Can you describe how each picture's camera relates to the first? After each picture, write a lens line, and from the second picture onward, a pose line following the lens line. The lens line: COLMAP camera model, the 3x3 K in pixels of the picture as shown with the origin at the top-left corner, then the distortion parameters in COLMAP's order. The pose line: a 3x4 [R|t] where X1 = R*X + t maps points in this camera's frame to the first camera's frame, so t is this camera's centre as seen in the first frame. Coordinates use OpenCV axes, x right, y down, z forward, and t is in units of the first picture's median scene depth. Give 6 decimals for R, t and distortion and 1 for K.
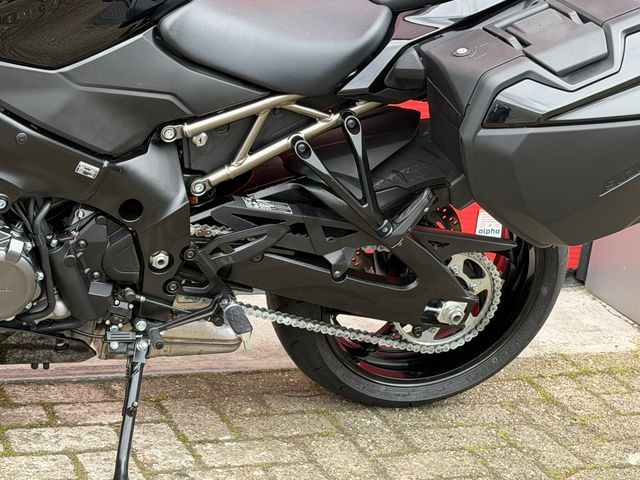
lens RADIAL K [[1443.8, 0, 333.0], [0, 1443.8, 237.6], [0, 0, 1]] dist [0.160639, 0.000000]
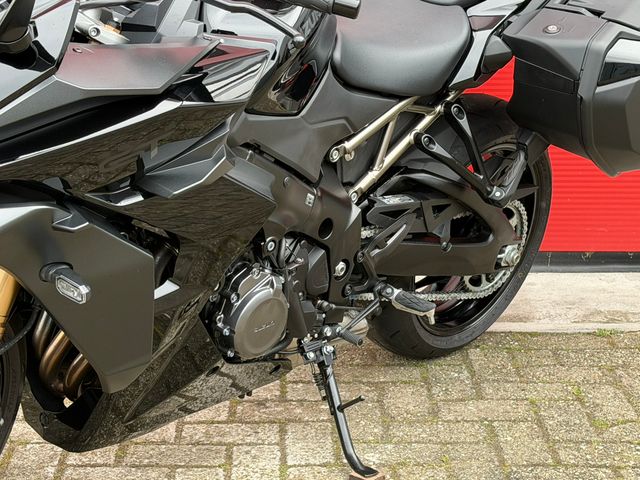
lens RADIAL K [[1443.8, 0, 313.1], [0, 1443.8, 248.0], [0, 0, 1]] dist [0.160639, 0.000000]
pose [[0.881965, -0.253197, 0.397528, -0.581297], [0.247630, 0.966587, 0.066251, -0.078882], [-0.401020, 0.040009, 0.915195, -0.007602]]
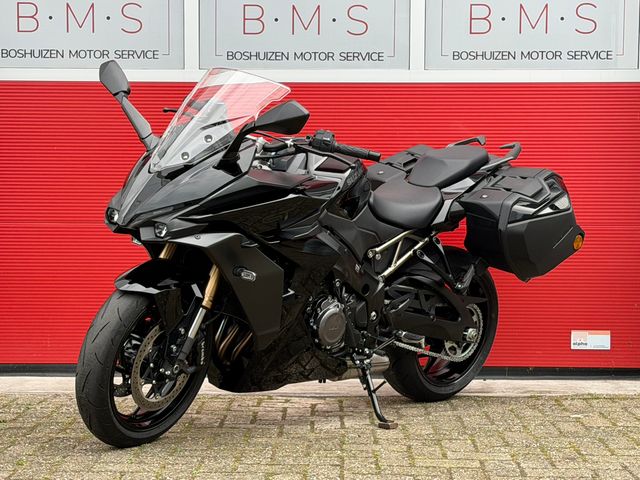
lens RADIAL K [[1443.8, 0, 324.2], [0, 1443.8, 244.8], [0, 0, 1]] dist [0.160639, 0.000000]
pose [[0.892861, -0.140942, 0.427709, -1.070713], [0.241900, 0.951211, -0.191527, 0.304173], [-0.379848, 0.274470, 0.883392, -0.849426]]
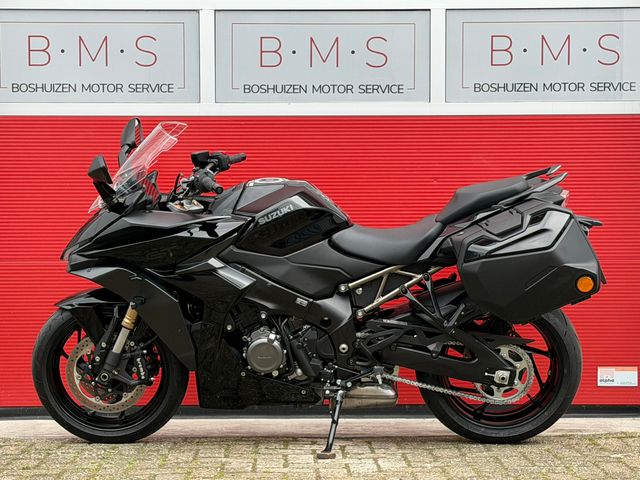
lens RADIAL K [[1443.8, 0, 314.5], [0, 1443.8, 237.4], [0, 0, 1]] dist [0.160639, 0.000000]
pose [[0.917811, -0.122354, -0.377694, 0.678089], [0.004310, 0.954342, -0.298685, 0.504377], [0.396995, 0.272509, 0.876432, -0.950095]]
